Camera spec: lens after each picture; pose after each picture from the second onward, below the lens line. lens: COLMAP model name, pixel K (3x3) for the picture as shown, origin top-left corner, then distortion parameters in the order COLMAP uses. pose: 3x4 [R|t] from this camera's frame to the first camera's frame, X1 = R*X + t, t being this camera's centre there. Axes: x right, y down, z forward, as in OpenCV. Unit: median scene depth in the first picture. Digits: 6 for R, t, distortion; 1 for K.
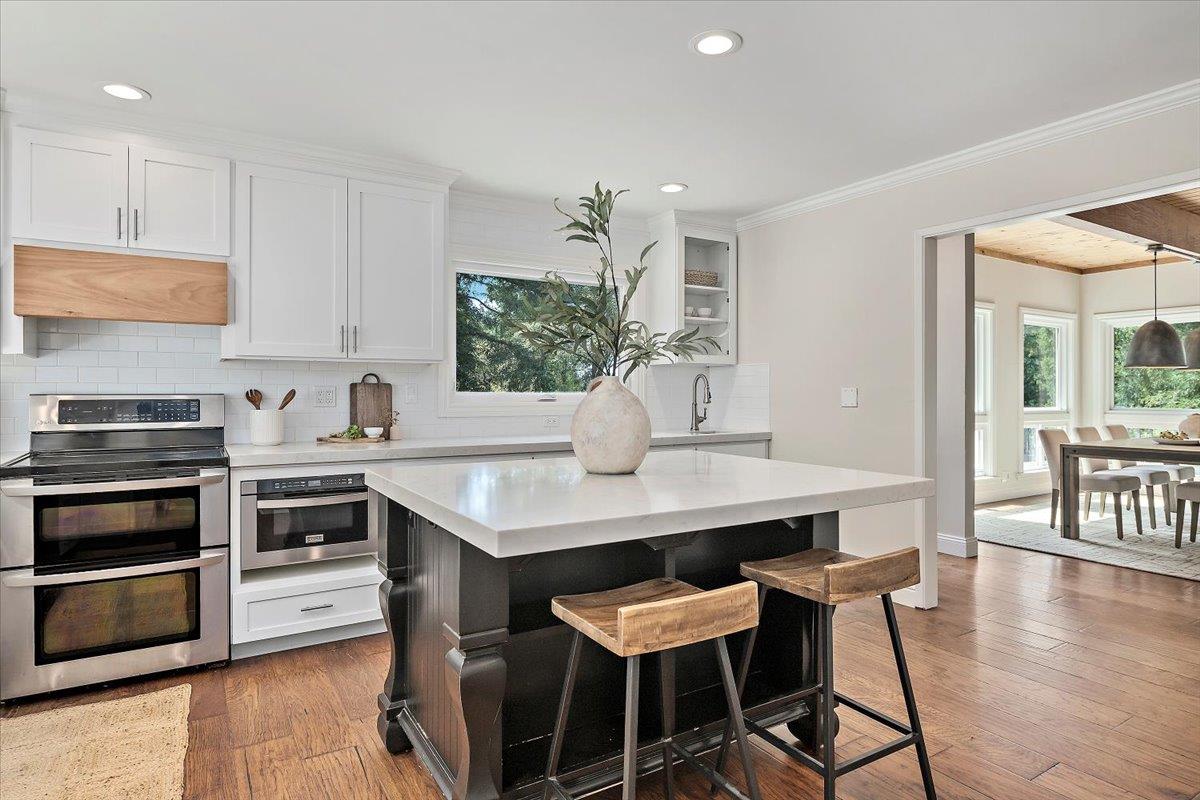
lens RADIAL K [[674.3, 0, 605.8], [0, 674.3, 384.7], [0, 0, 1]] dist [-0.007074, -0.000871]
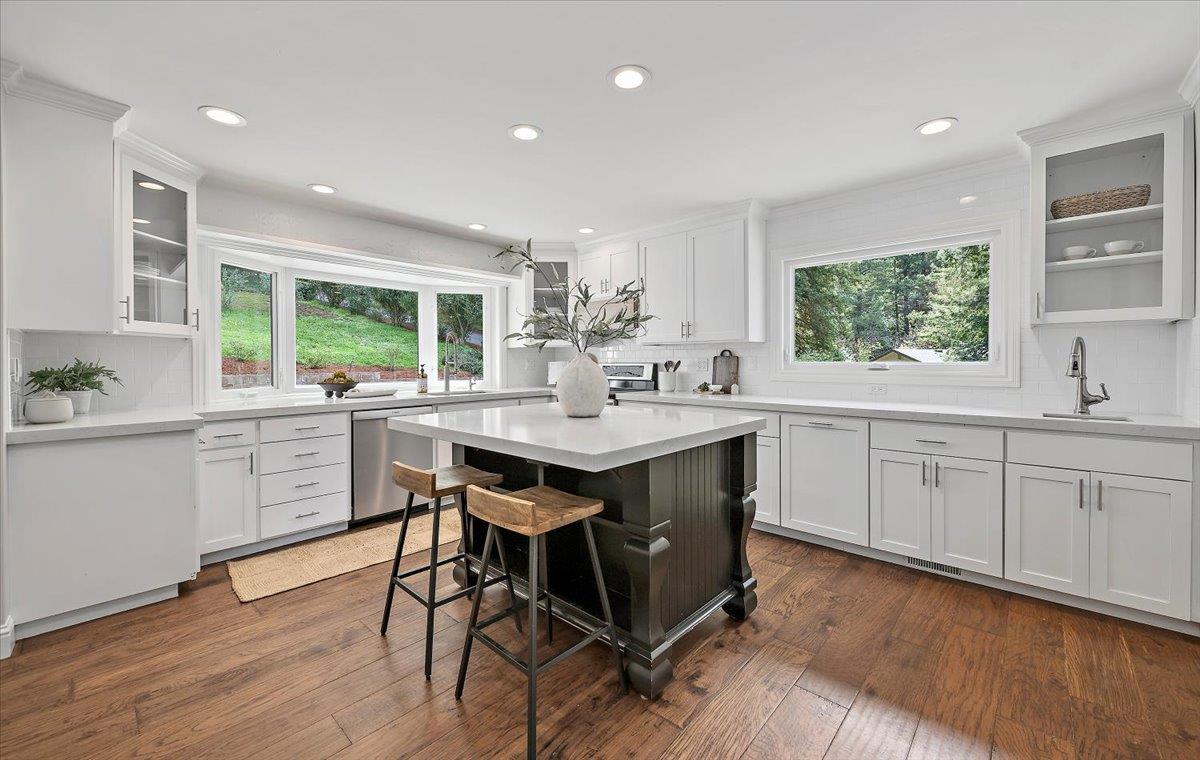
lens RADIAL K [[469.9, 0, 589.2], [0, 469.9, 362.0], [0, 0, 1]] dist [0.000521, 0.000057]
pose [[0.258239, 0.000942, -0.966081, 0.715930], [0.014097, 0.999889, 0.004743, 0.002200], [0.965978, -0.014844, 0.258197, 0.507982]]
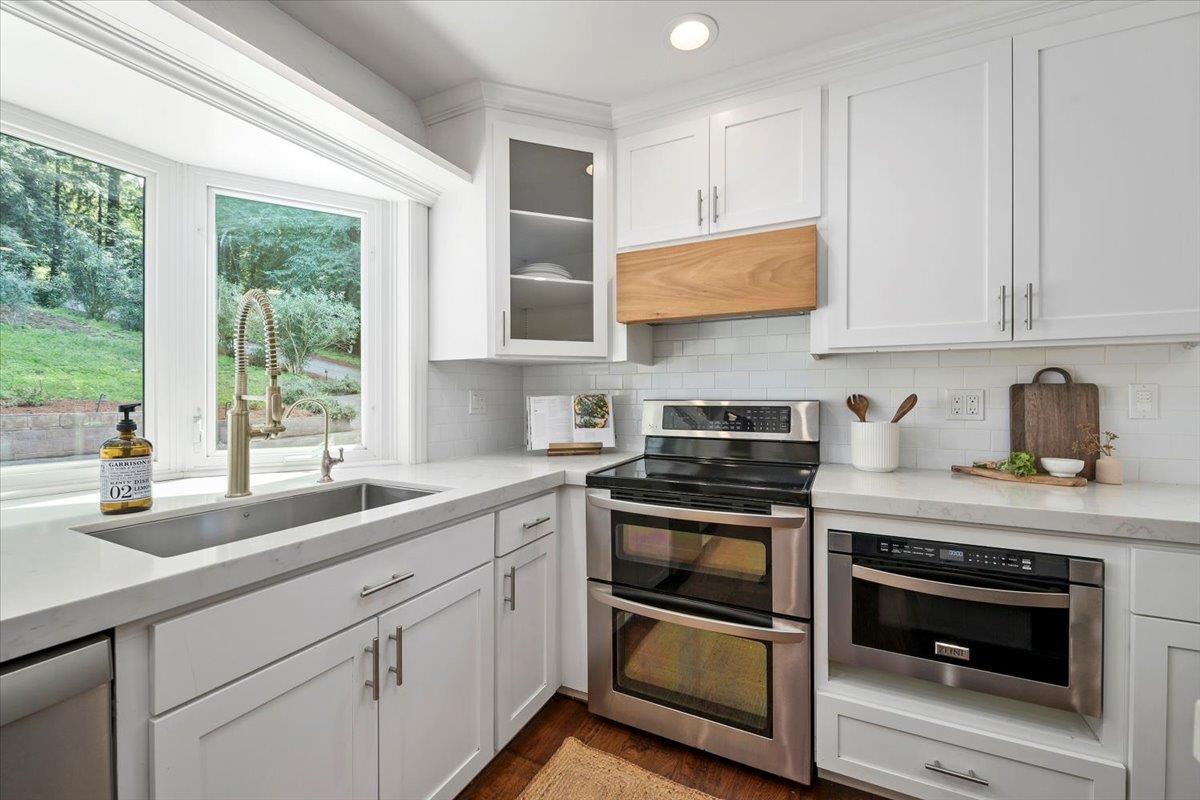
lens RADIAL K [[485.6, 0, 600.7], [0, 485.6, 398.5], [0, 0, 1]] dist [0.001235, -0.000444]
pose [[0.526964, 0.004757, -0.849874, -0.227891], [0.008556, 0.999904, 0.010902, 0.003274], [0.849844, -0.013017, 0.526873, 0.504464]]
